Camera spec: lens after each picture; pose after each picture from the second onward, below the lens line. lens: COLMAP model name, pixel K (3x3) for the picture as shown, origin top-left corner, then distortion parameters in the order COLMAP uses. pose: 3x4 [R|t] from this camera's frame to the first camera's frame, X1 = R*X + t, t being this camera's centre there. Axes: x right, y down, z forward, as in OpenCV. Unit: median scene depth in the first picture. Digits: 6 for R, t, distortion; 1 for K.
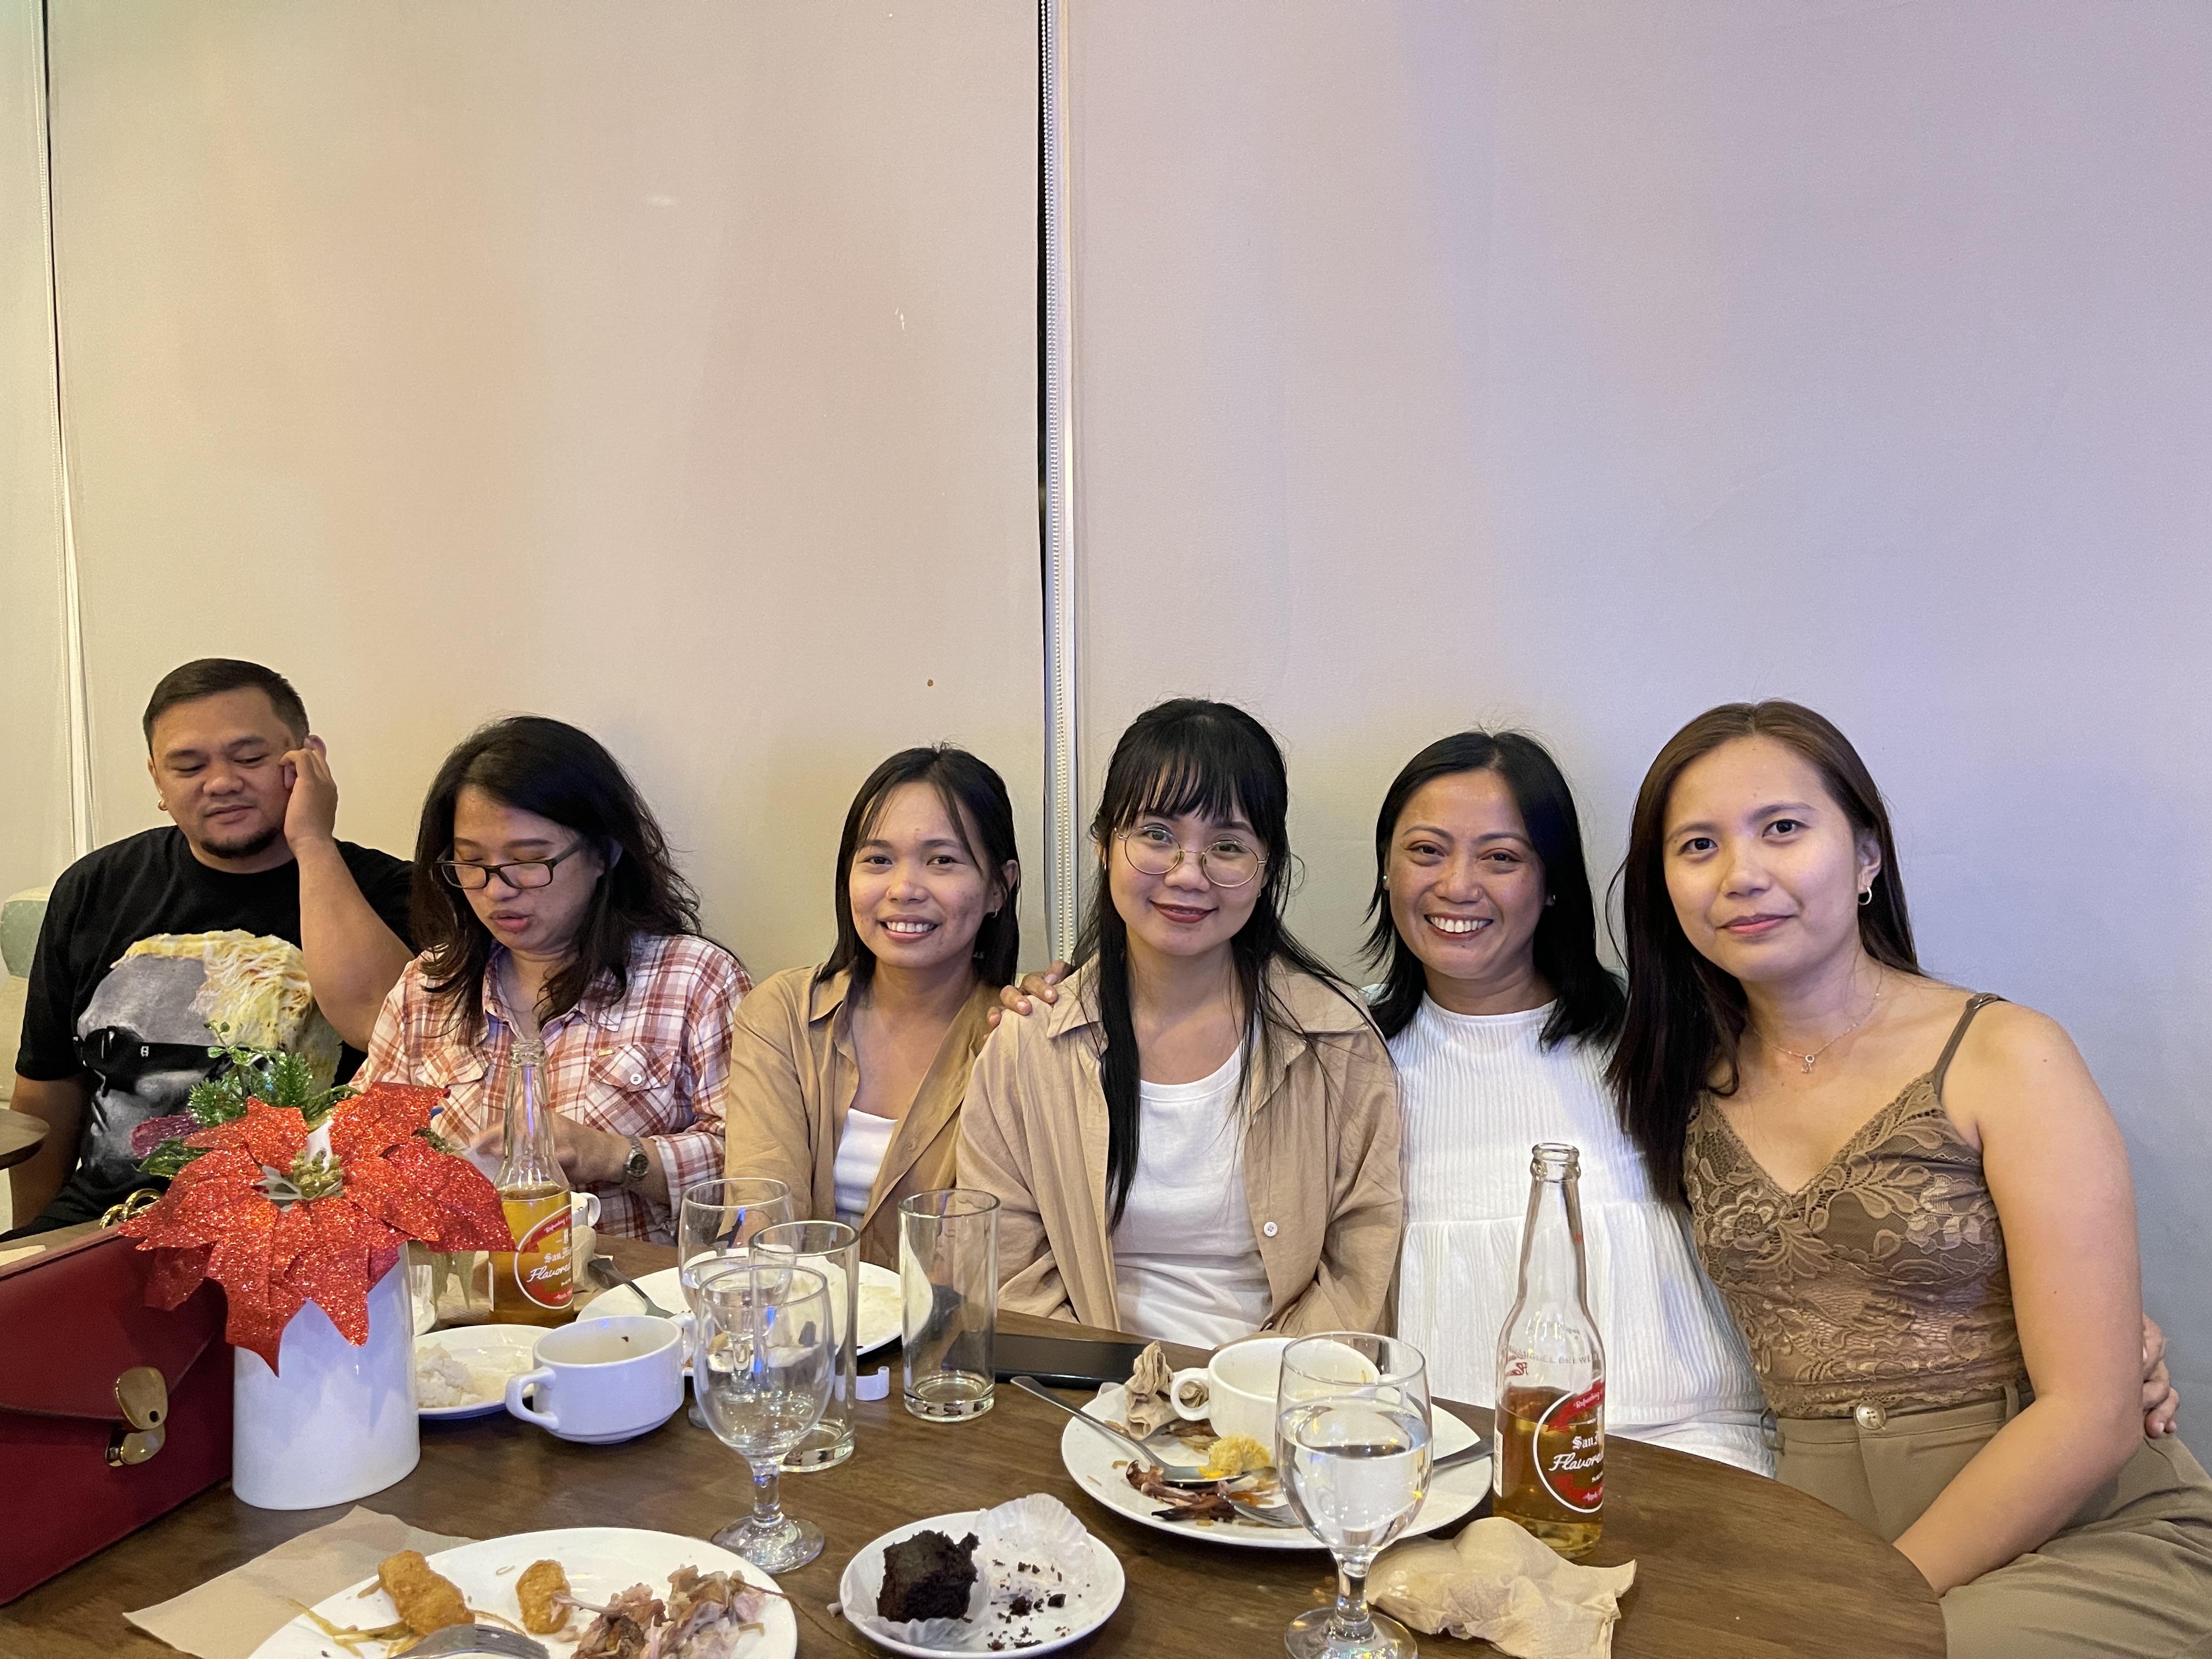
lens RADIAL K [[1628.5, 0, 1109.7], [0, 1628.5, 823.9], [0, 0, 1]] dist [0.023130, -0.034068]
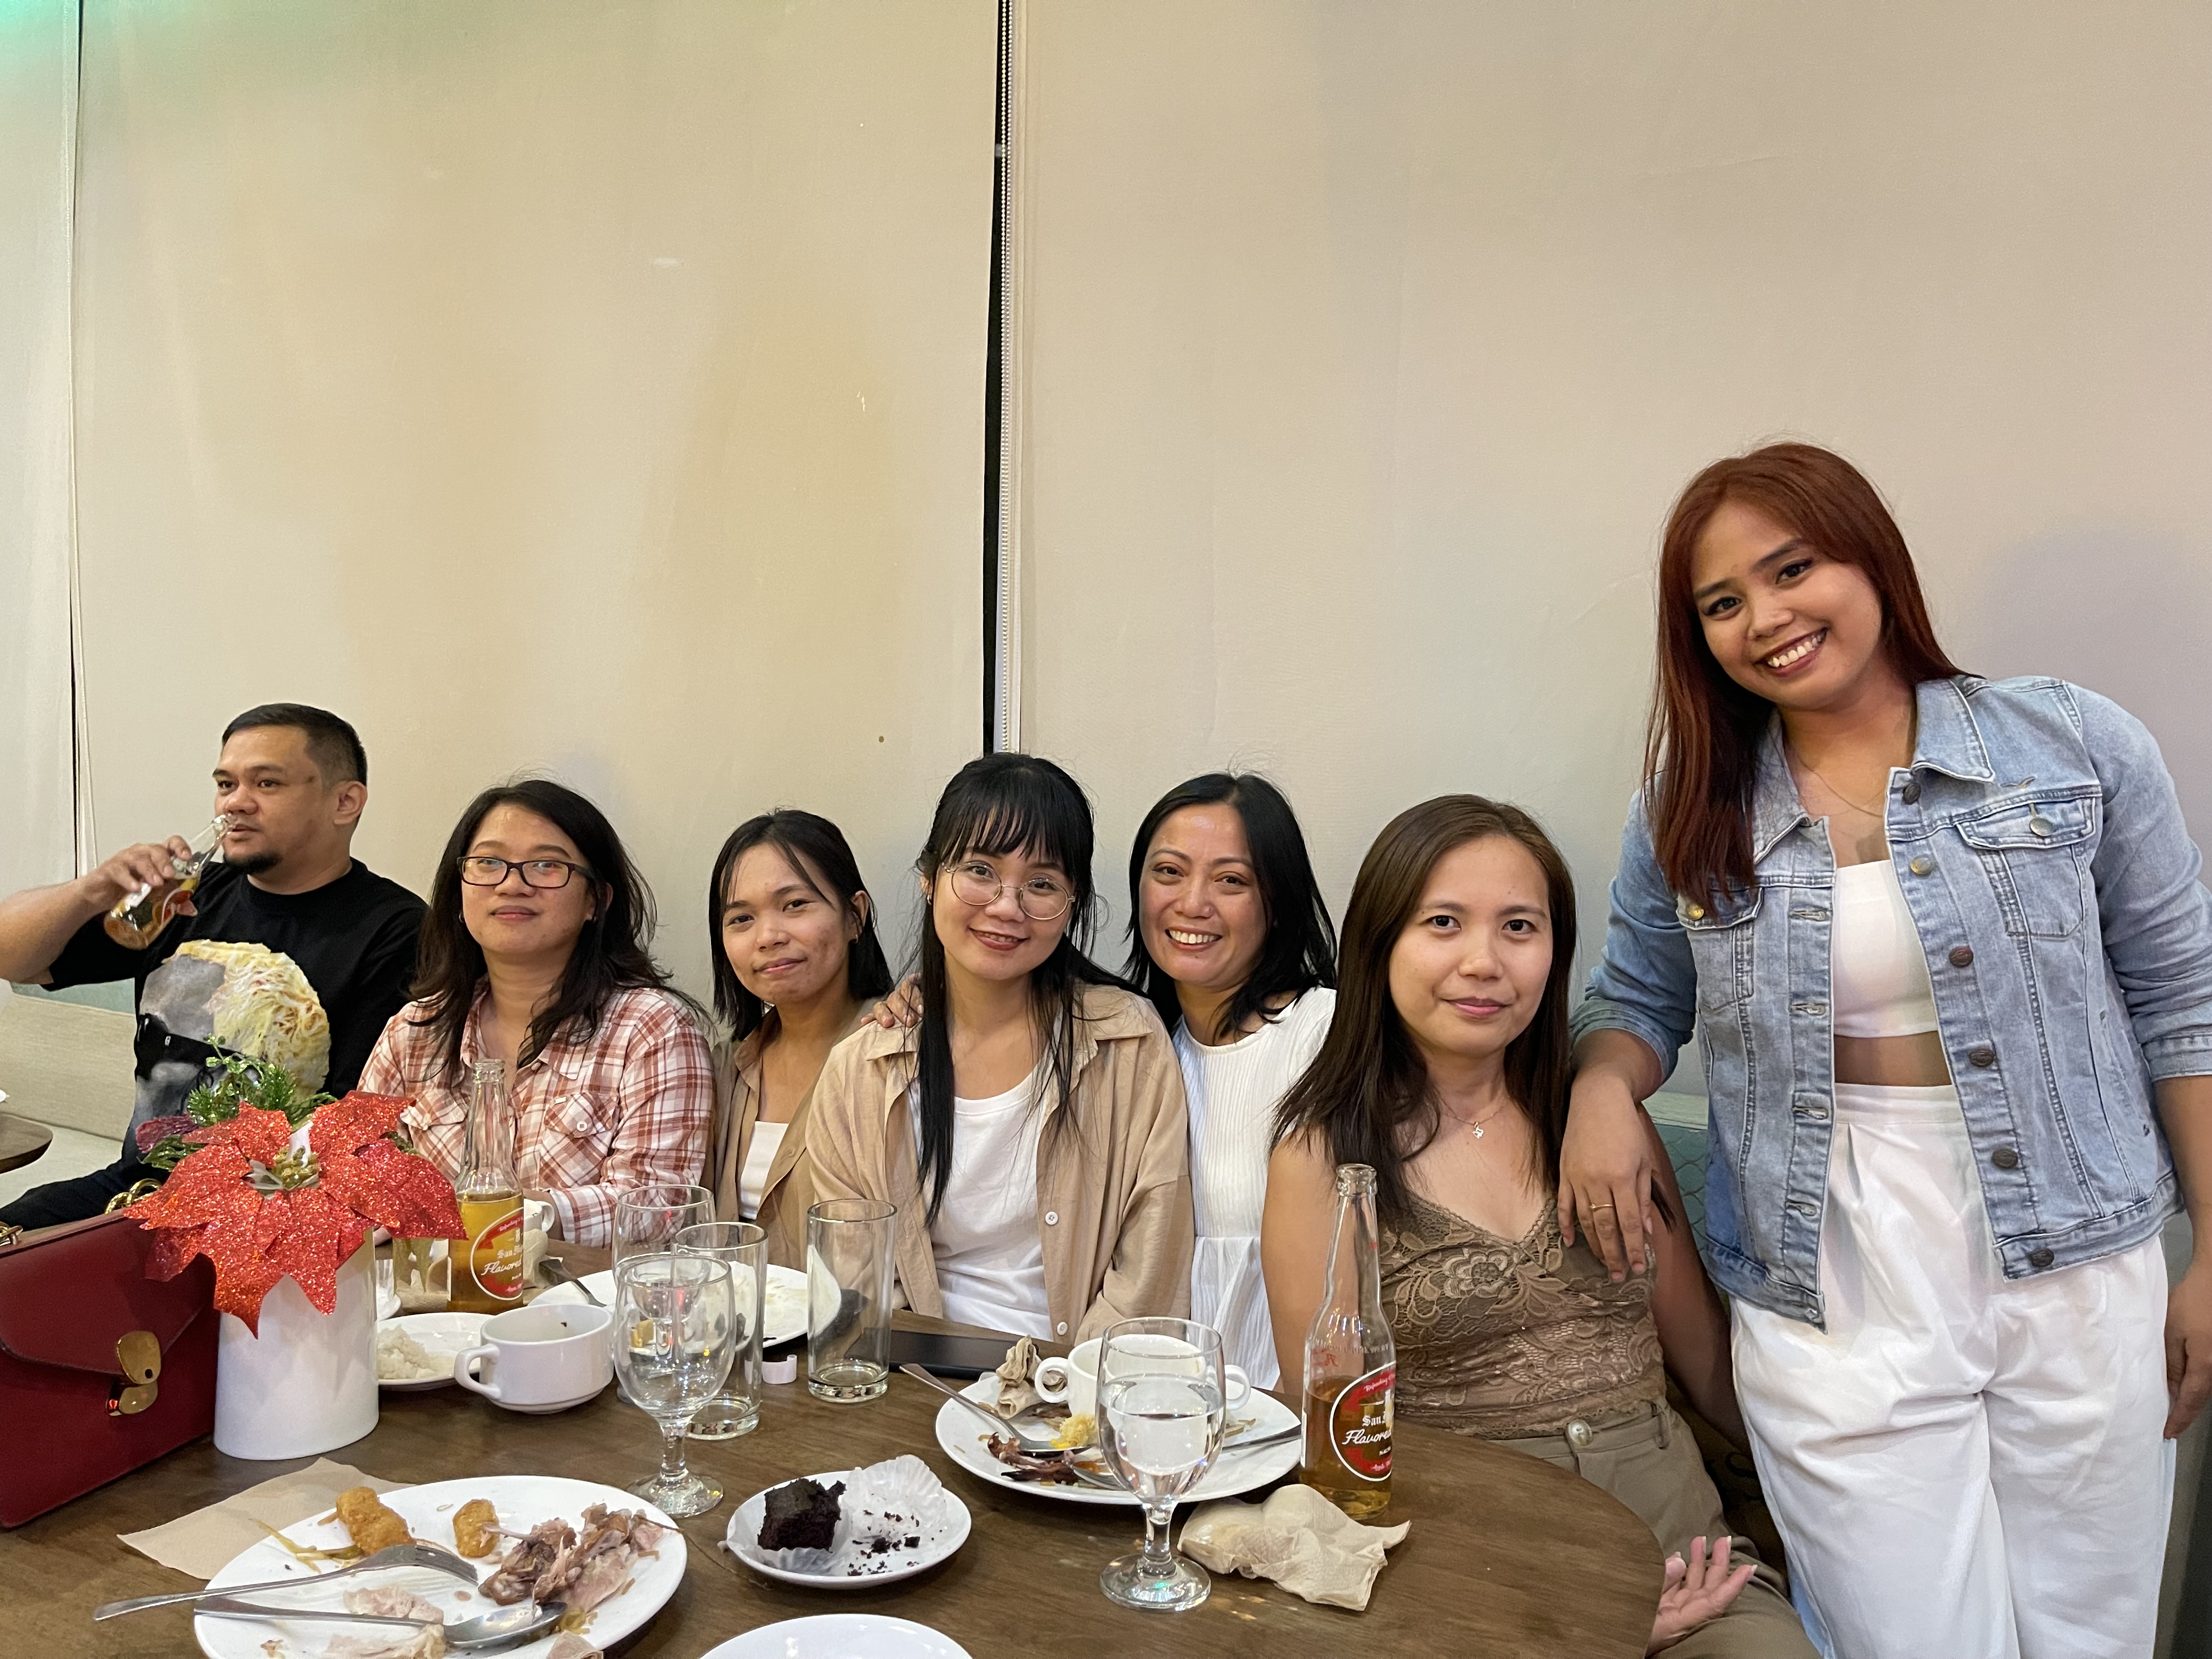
lens RADIAL K [[1628.5, 0, 1106.0], [0, 1628.5, 830.7], [0, 0, 1]] dist [0.023130, -0.034068]
pose [[0.999745, 0.022552, -0.001294, 0.090527], [-0.022578, 0.999414, -0.025742, -0.008318], [0.000713, 0.025764, 0.999668, -0.175501]]
